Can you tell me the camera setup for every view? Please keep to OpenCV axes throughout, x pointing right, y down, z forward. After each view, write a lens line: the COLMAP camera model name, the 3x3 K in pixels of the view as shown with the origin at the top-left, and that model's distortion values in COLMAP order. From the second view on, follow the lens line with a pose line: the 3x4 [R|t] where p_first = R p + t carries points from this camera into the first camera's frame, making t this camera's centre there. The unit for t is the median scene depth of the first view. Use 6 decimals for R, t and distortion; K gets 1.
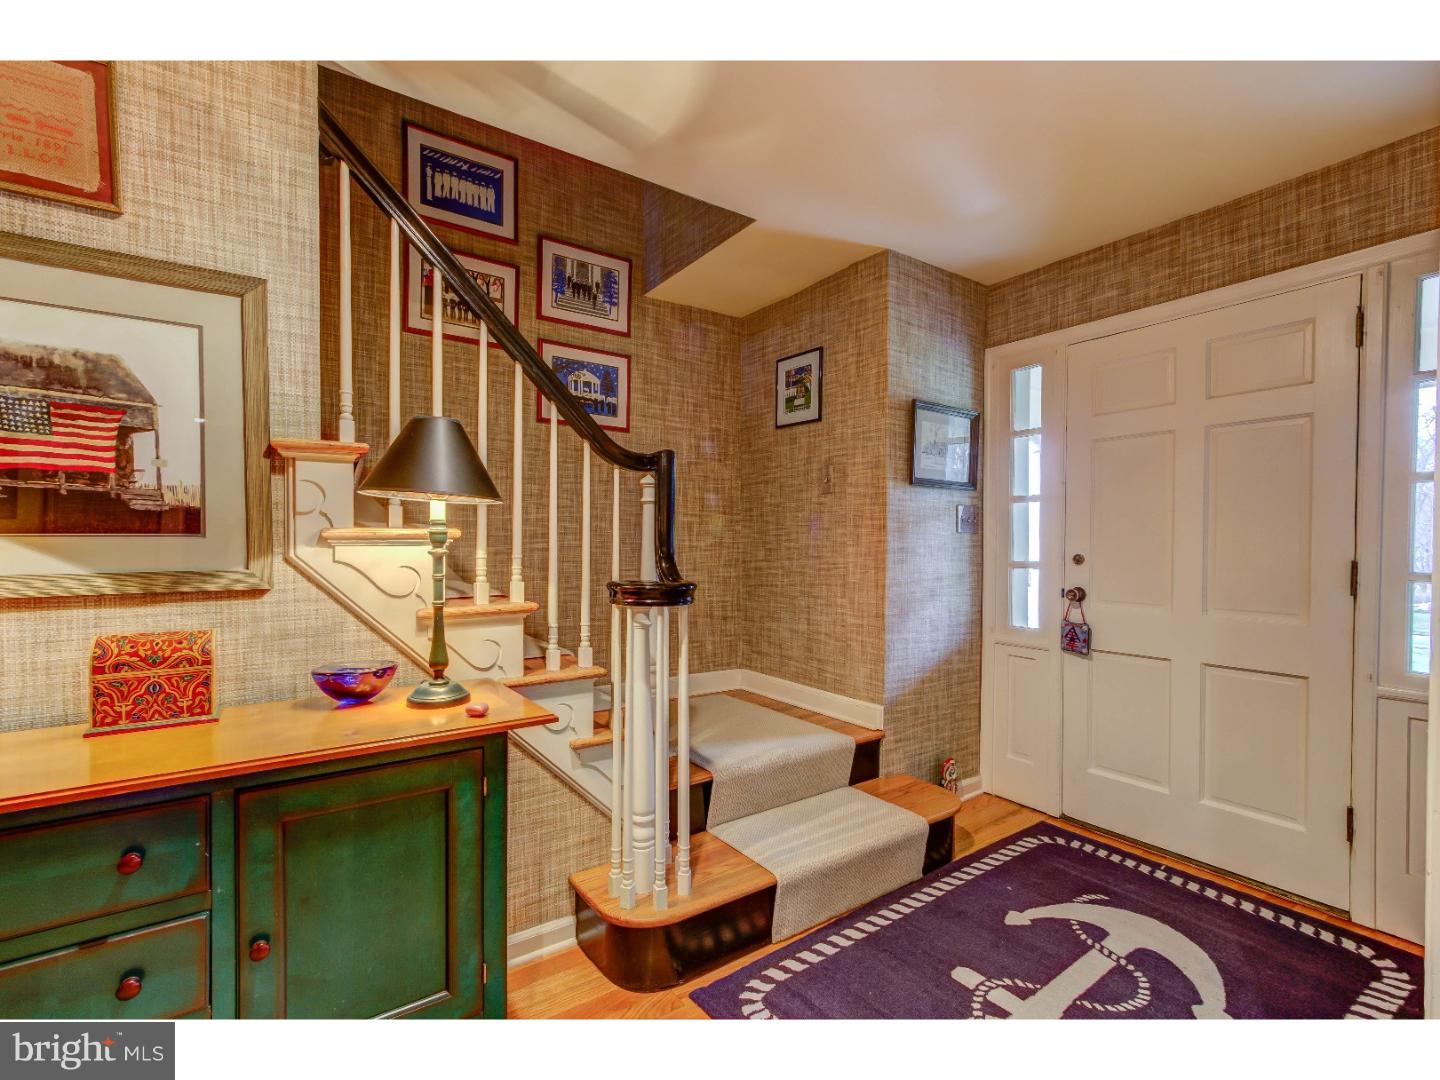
lens RADIAL K [[653.7, 0, 721.6], [0, 653.7, 554.6], [0, 0, 1]] dist [-0.000145, 0.000098]
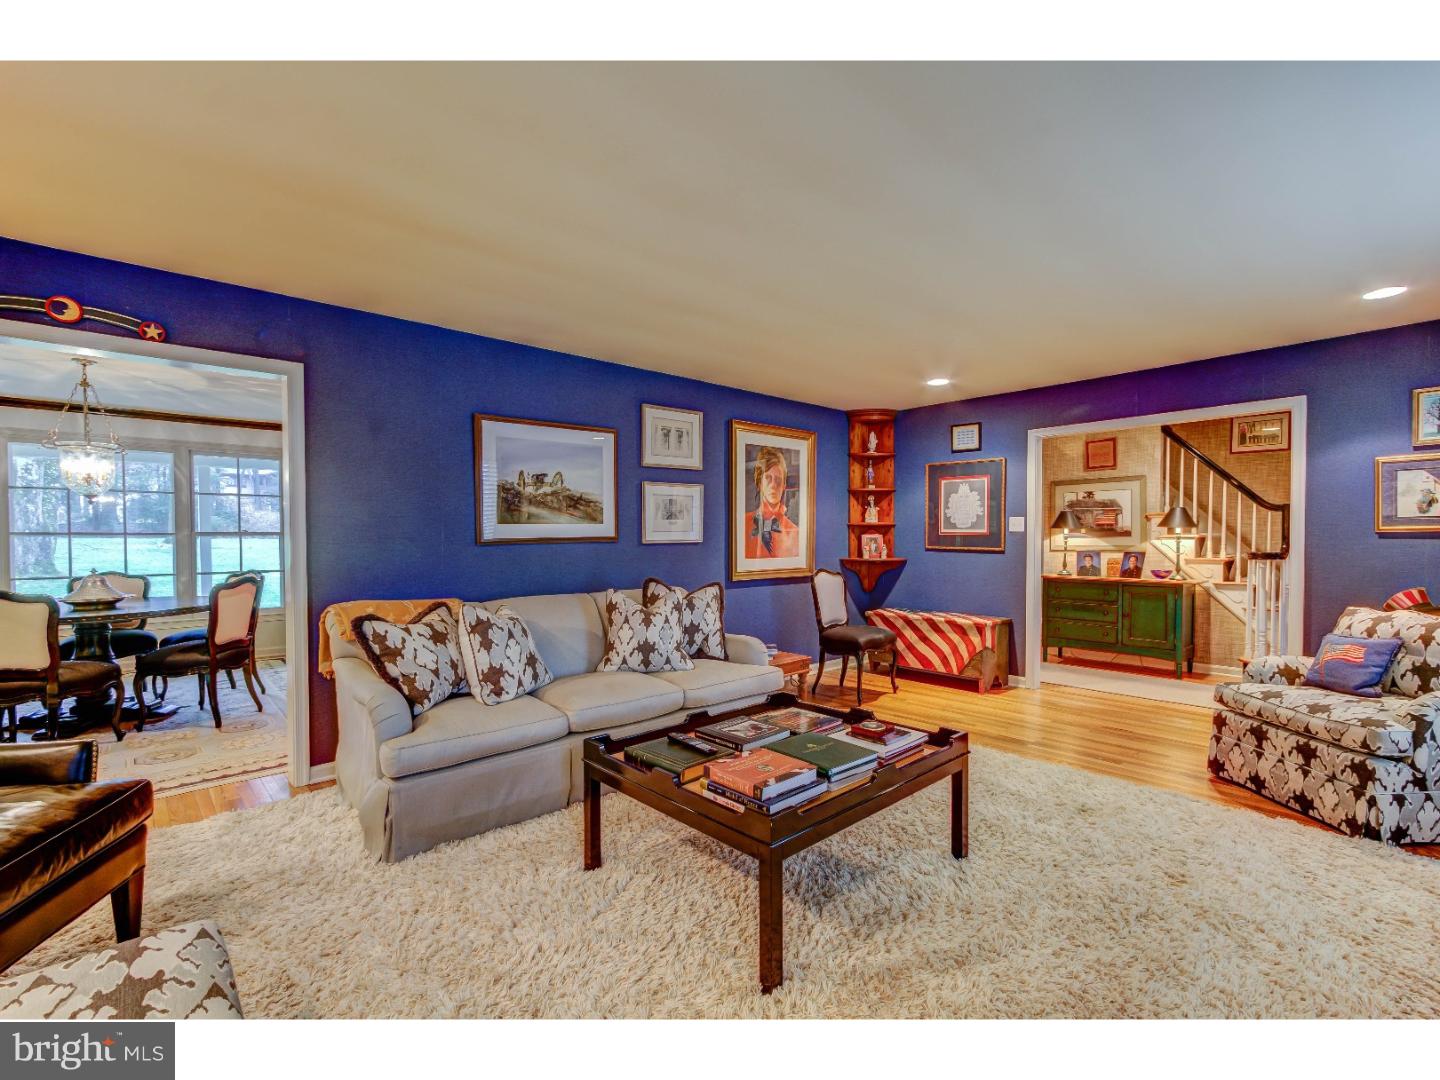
lens RADIAL K [[653.7, 0, 720.0], [0, 653.7, 548.1], [0, 0, 1]] dist [-0.000145, 0.000098]
pose [[0.123069, 0.016450, -0.992262, 3.121065], [-0.009828, 0.999834, 0.015356, 0.004763], [0.992349, 0.007862, 0.123210, -2.204287]]
